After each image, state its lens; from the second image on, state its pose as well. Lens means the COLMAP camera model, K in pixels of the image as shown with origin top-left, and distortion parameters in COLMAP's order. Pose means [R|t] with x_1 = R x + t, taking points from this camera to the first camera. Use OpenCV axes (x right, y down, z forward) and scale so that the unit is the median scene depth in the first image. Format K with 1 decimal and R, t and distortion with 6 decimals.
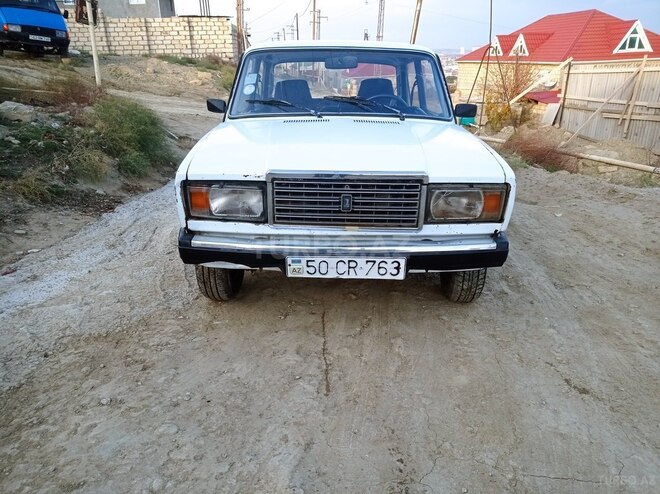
lens RADIAL K [[506.3, 0, 335.7], [0, 506.3, 251.3], [0, 0, 1]] dist [0.052605, -0.068117]
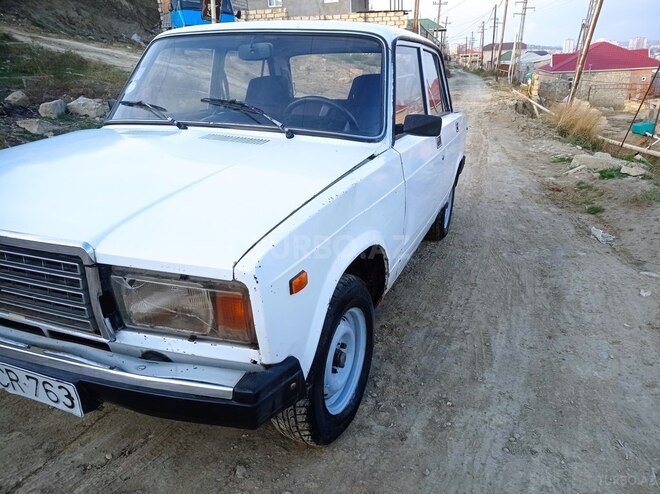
lens RADIAL K [[506.3, 0, 335.3], [0, 506.3, 246.7], [0, 0, 1]] dist [0.052605, -0.068117]
pose [[0.926952, 0.118937, -0.355829, 0.102094], [-0.119182, 0.992644, 0.021319, -0.032328], [0.355747, 0.022646, 0.934308, 0.095565]]
